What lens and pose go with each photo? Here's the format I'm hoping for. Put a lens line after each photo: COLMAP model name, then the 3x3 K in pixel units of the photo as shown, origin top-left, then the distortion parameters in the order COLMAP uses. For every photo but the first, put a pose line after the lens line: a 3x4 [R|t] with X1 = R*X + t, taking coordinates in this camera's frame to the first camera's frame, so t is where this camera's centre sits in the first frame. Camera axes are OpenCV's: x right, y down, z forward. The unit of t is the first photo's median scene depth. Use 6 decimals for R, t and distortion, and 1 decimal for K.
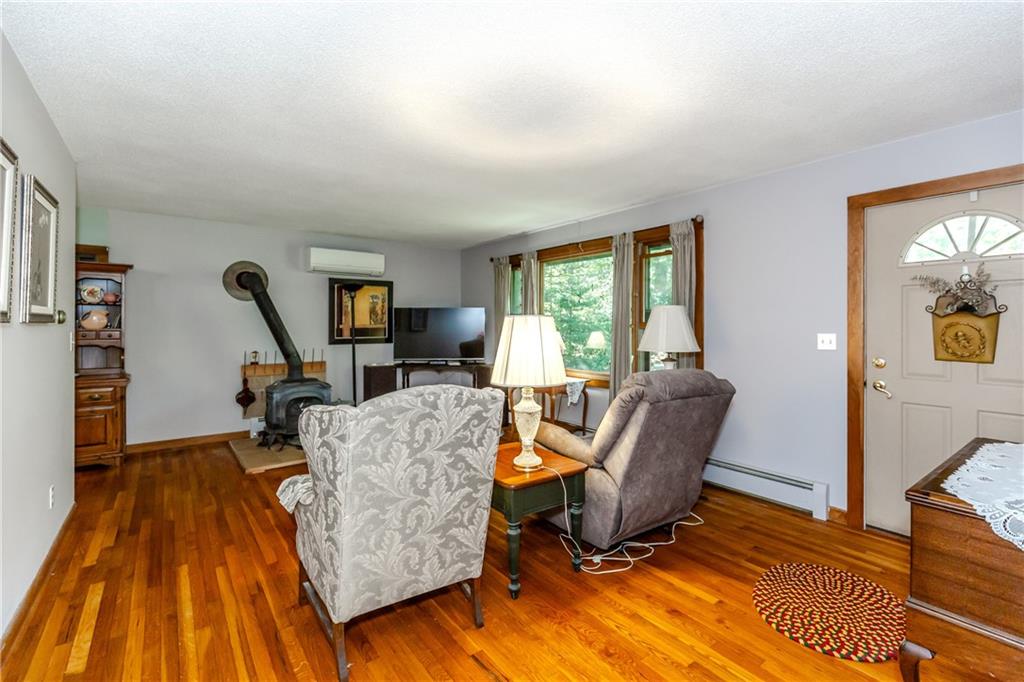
lens RADIAL K [[467.4, 0, 518.7], [0, 467.4, 327.5], [0, 0, 1]] dist [0.003699, -0.000427]
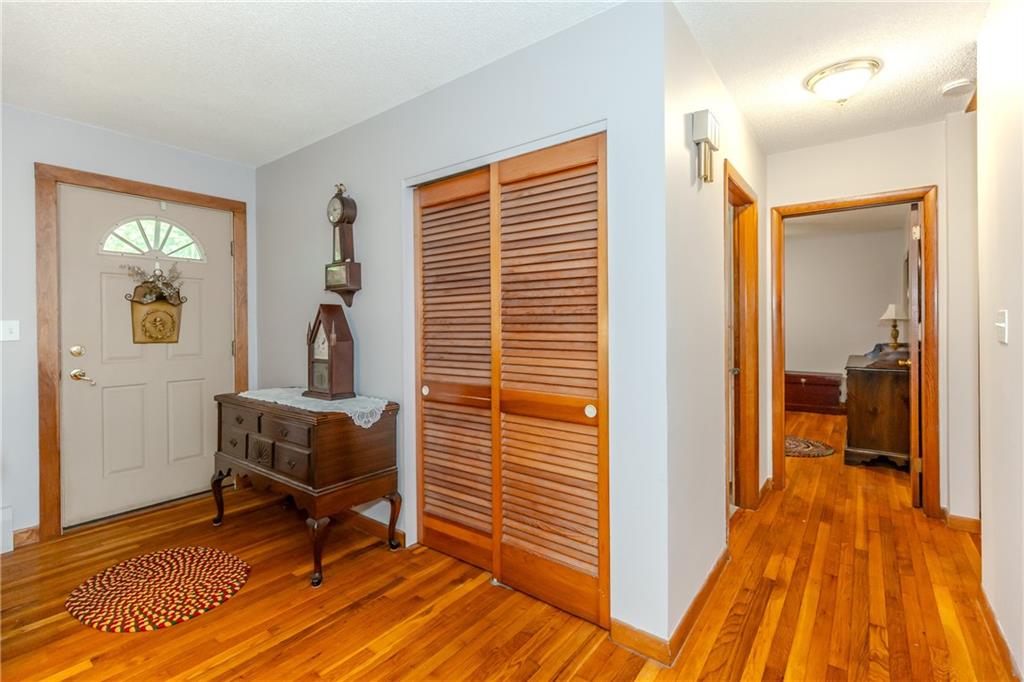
lens RADIAL K [[467.4, 0, 499.8], [0, 467.4, 323.8], [0, 0, 1]] dist [0.003699, -0.000427]
pose [[-0.248857, 0.000618, 0.968540, -0.407258], [0.009105, 0.999957, 0.001702, 0.030068], [-0.968497, 0.009242, -0.248852, 0.447795]]
